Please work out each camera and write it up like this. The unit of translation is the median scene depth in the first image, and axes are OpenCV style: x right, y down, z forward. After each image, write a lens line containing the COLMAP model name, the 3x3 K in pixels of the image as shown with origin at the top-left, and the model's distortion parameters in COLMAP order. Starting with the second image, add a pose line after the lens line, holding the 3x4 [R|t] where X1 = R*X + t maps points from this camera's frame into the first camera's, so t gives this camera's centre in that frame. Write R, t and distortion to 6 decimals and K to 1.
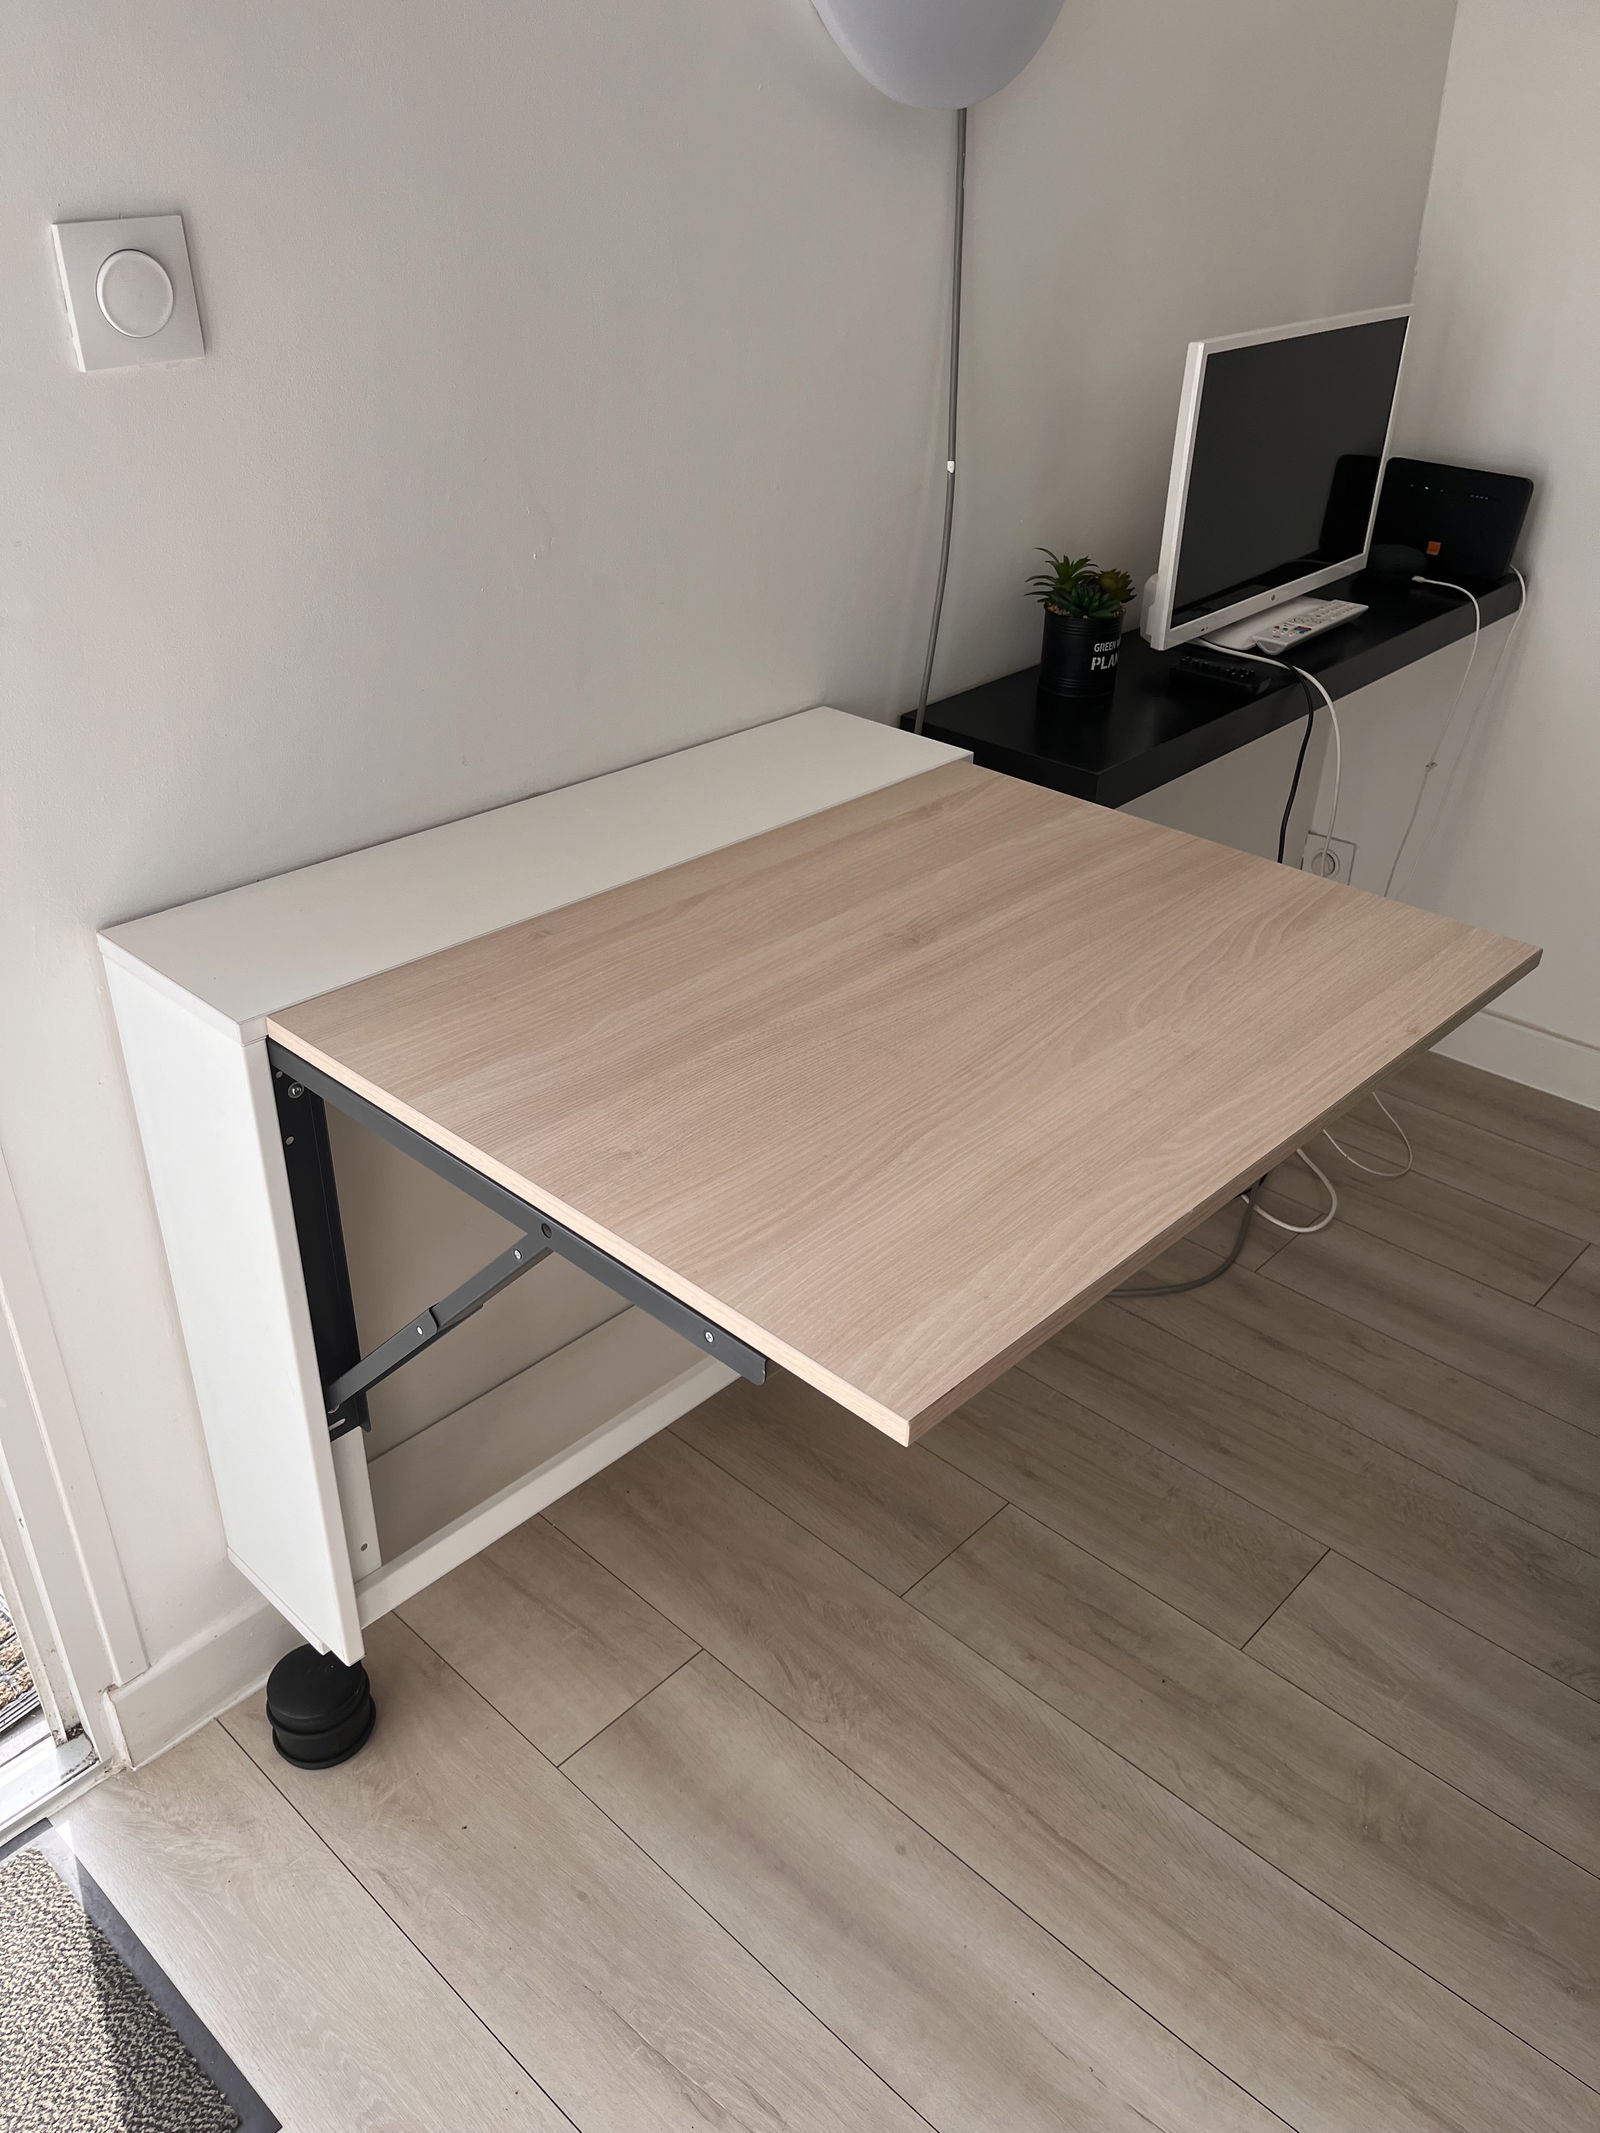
lens RADIAL K [[1609.9, 0, 803.1], [0, 1609.9, 1089.1], [0, 0, 1]] dist [0.056497, -0.101567]
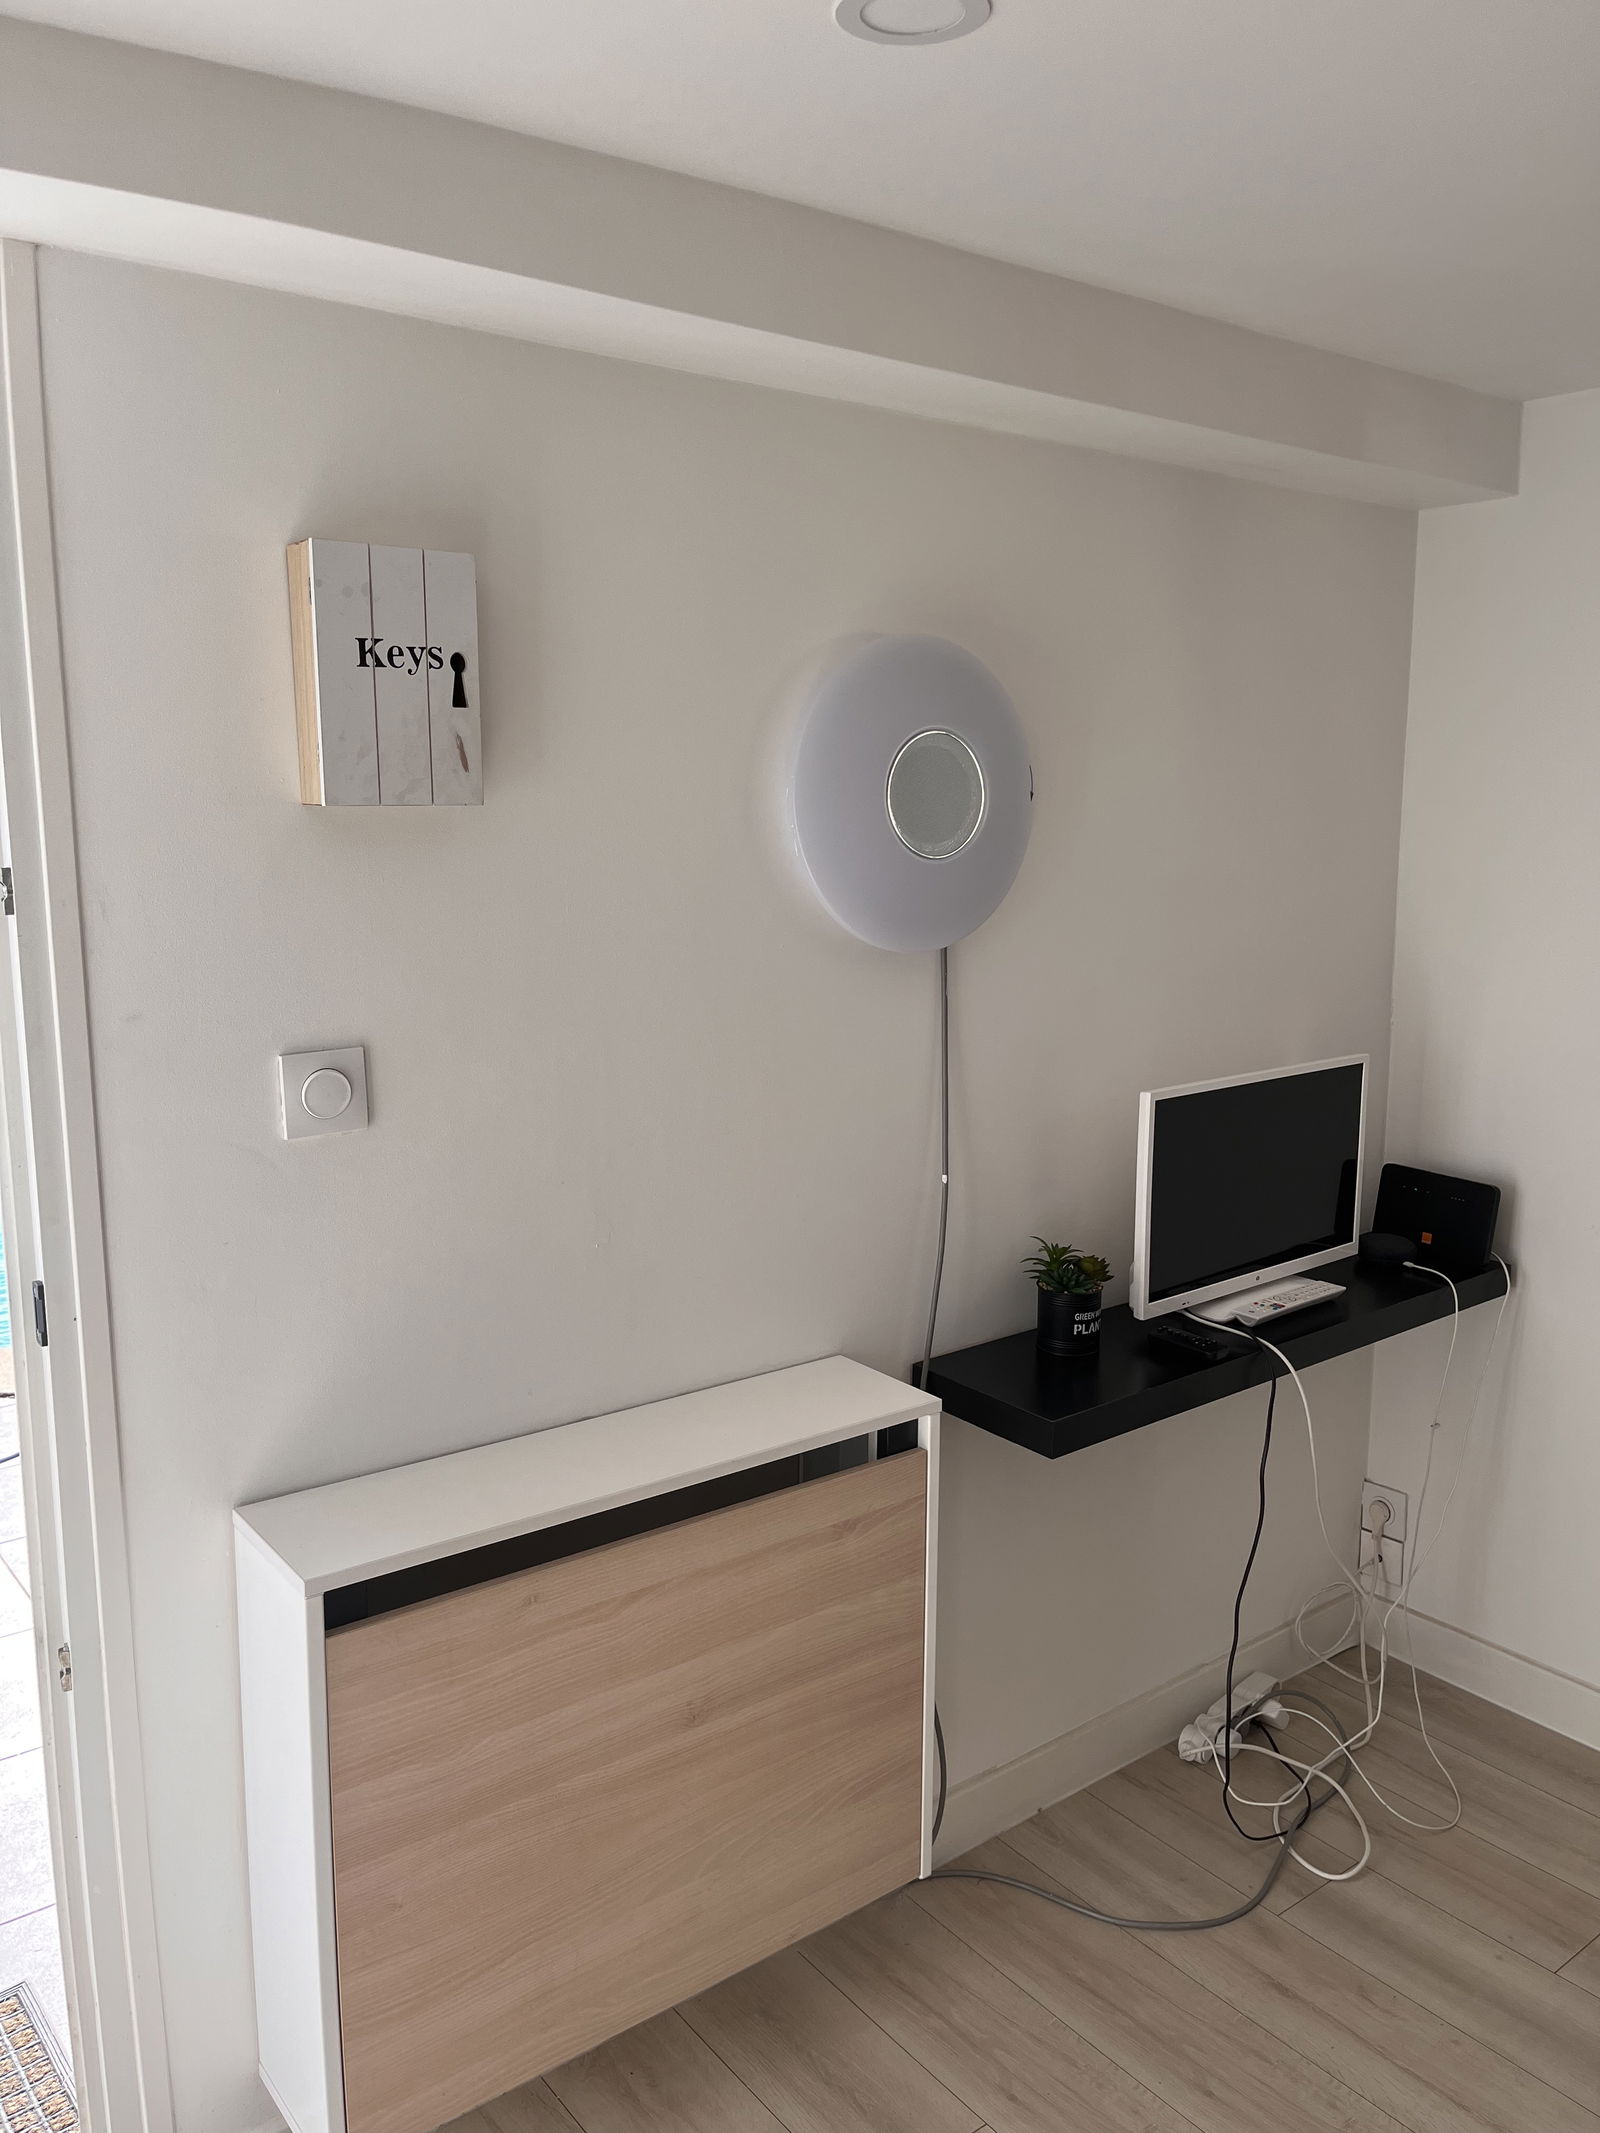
lens RADIAL K [[1609.9, 0, 803.1], [0, 1609.9, 1089.1], [0, 0, 1]] dist [0.056497, -0.101567]
pose [[0.988069, 0.020009, -0.152709, 0.149684], [-0.073885, 0.931563, -0.355994, 0.015556], [0.135135, 0.363029, 0.921926, -0.203126]]
